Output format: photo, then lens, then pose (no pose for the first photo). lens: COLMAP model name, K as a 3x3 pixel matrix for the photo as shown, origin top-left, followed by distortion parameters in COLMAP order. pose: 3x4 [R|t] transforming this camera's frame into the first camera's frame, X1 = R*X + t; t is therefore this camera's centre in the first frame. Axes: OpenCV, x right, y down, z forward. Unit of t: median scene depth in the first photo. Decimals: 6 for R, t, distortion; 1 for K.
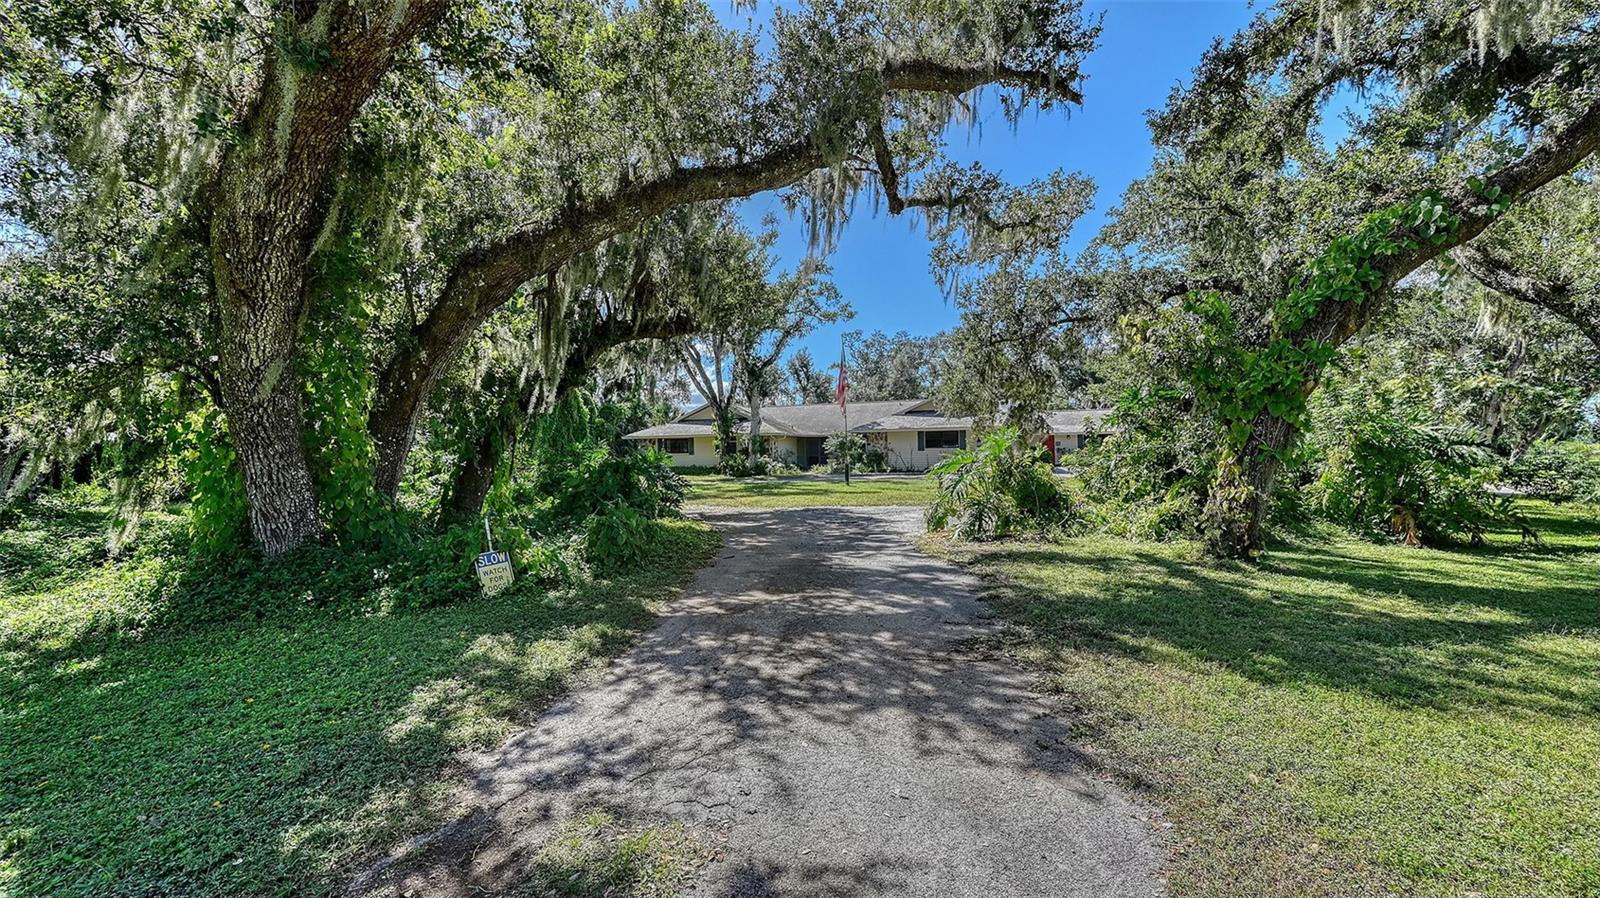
lens RADIAL K [[662.6, 0, 812.3], [0, 662.6, 432.2], [0, 0, 1]] dist [-0.000705, 0.000229]
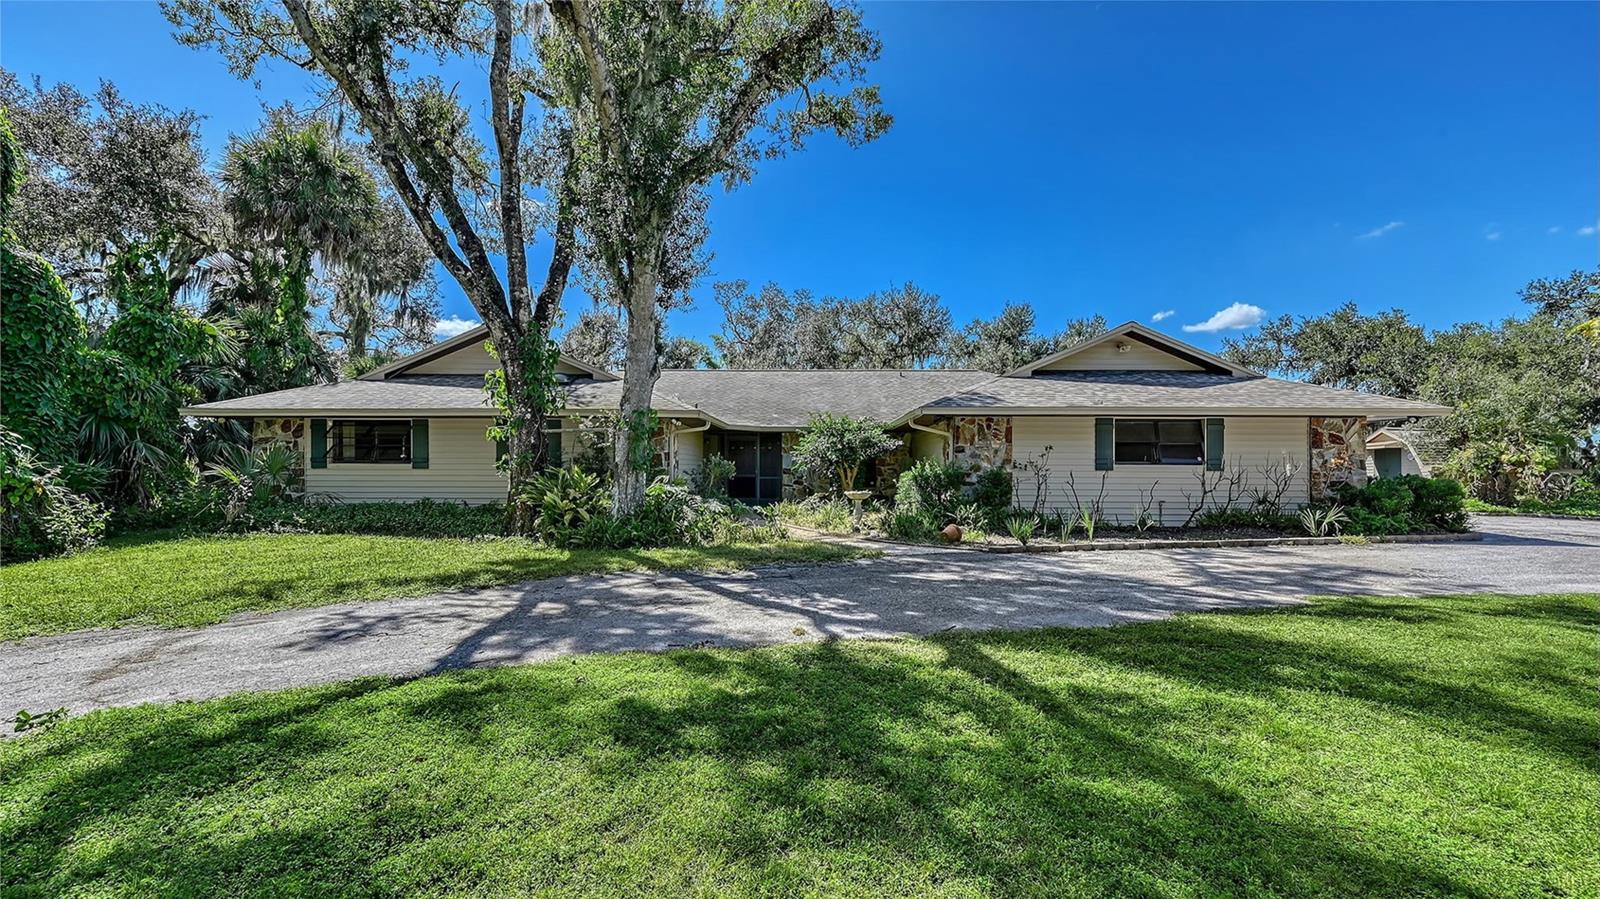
lens RADIAL K [[674.9, 0, 797.6], [0, 674.9, 458.8], [0, 0, 1]] dist [-0.000476, 0.000171]
pose [[0.961830, 0.021736, 0.272783, -0.094713], [-0.025736, 0.999607, 0.011092, 0.020696], [-0.272435, -0.017689, 0.962012, 0.644938]]
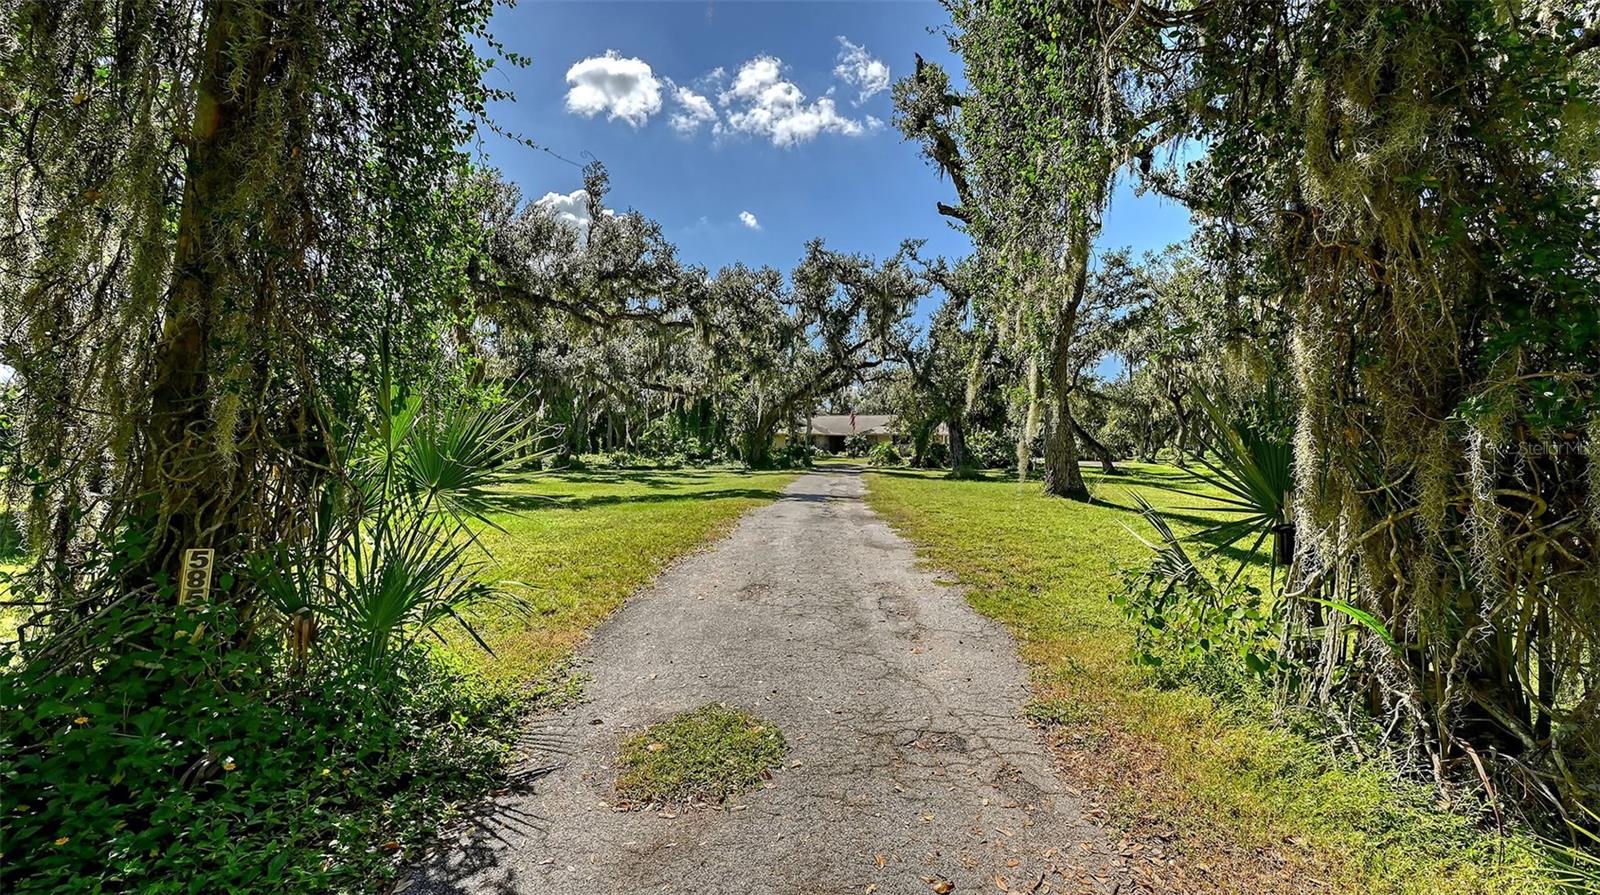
lens RADIAL K [[662.6, 0, 812.3], [0, 662.6, 430.7], [0, 0, 1]] dist [-0.000705, 0.000229]
pose [[0.999169, 0.022448, -0.034006, -0.010490], [-0.021936, 0.999641, 0.015352, -0.036951], [0.034338, -0.014593, 0.999304, -0.901426]]
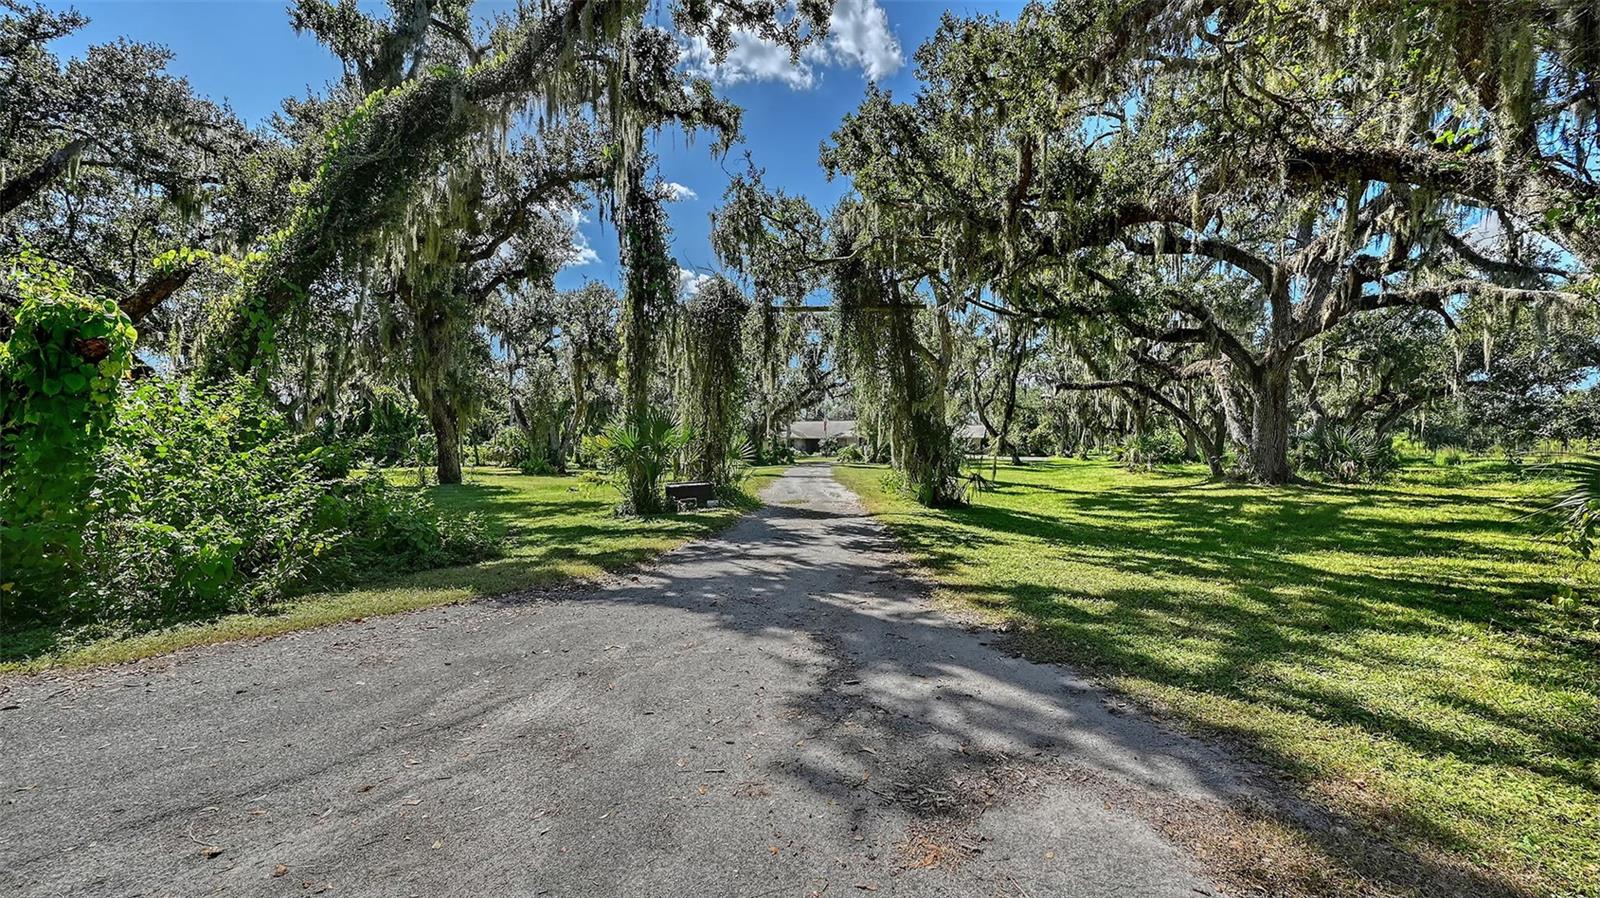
lens RADIAL K [[662.6, 0, 812.3], [0, 662.6, 432.2], [0, 0, 1]] dist [-0.000705, 0.000229]
pose [[0.999927, 0.010930, 0.005058, -0.015988], [-0.011005, 0.999828, 0.014918, -0.050668], [-0.004894, -0.014972, 0.999876, -1.247754]]
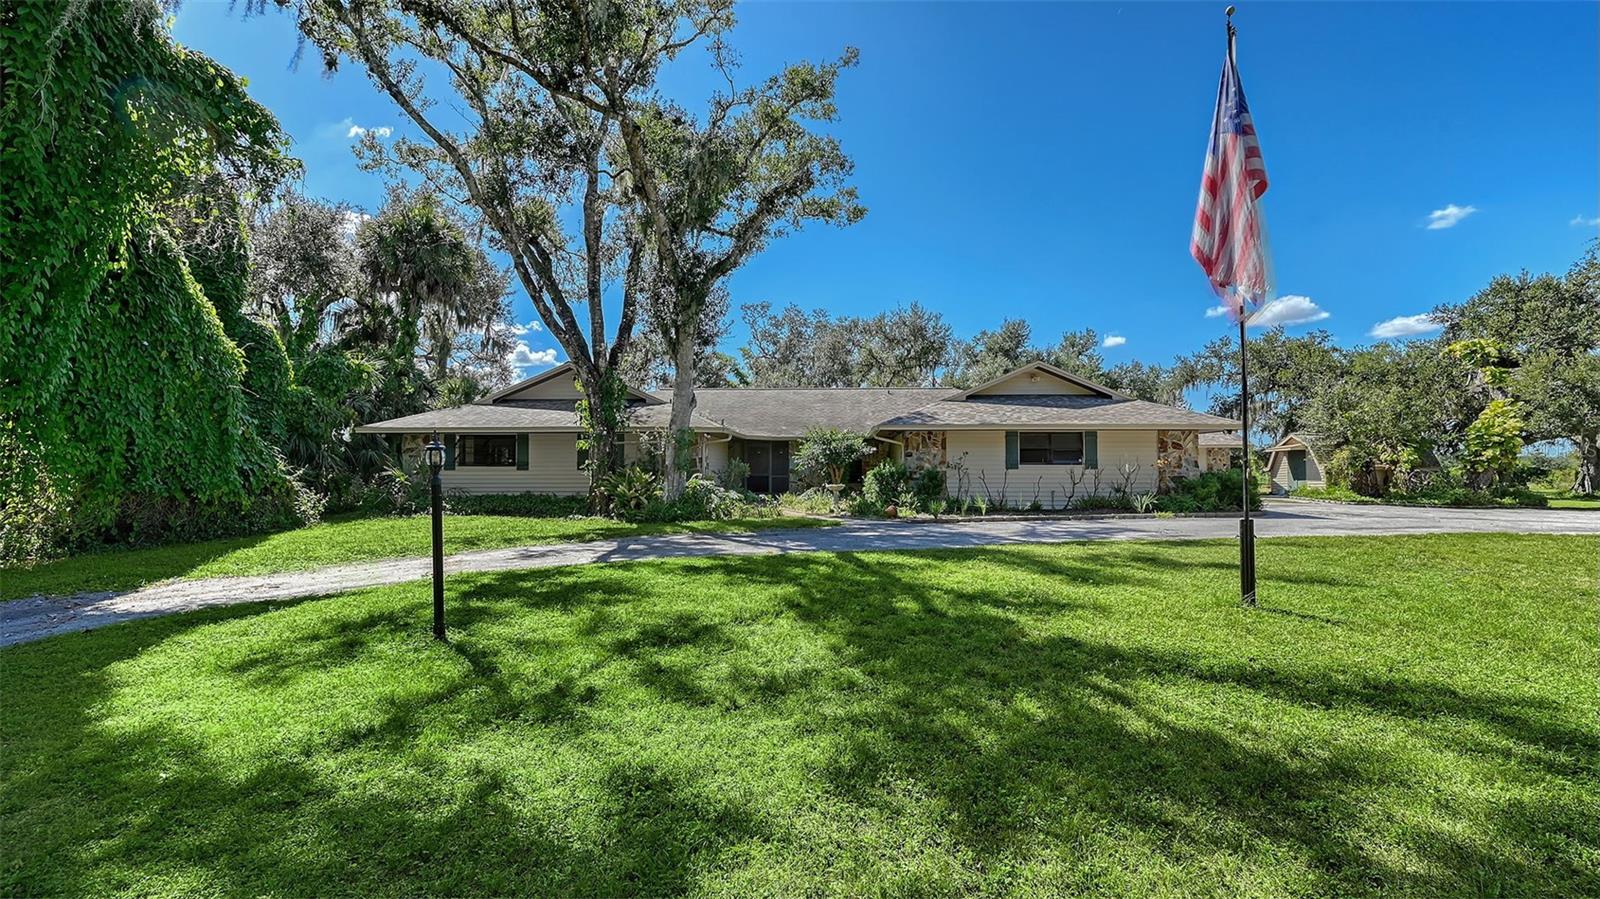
lens RADIAL K [[671.5, 0, 826.4], [0, 671.5, 428.2], [0, 0, 1]] dist [0.000712, -0.000570]
pose [[0.962706, 0.030288, 0.268849, -0.108439], [-0.021711, 0.999158, -0.034817, 0.016802], [-0.269677, 0.027682, 0.962553, 0.503663]]
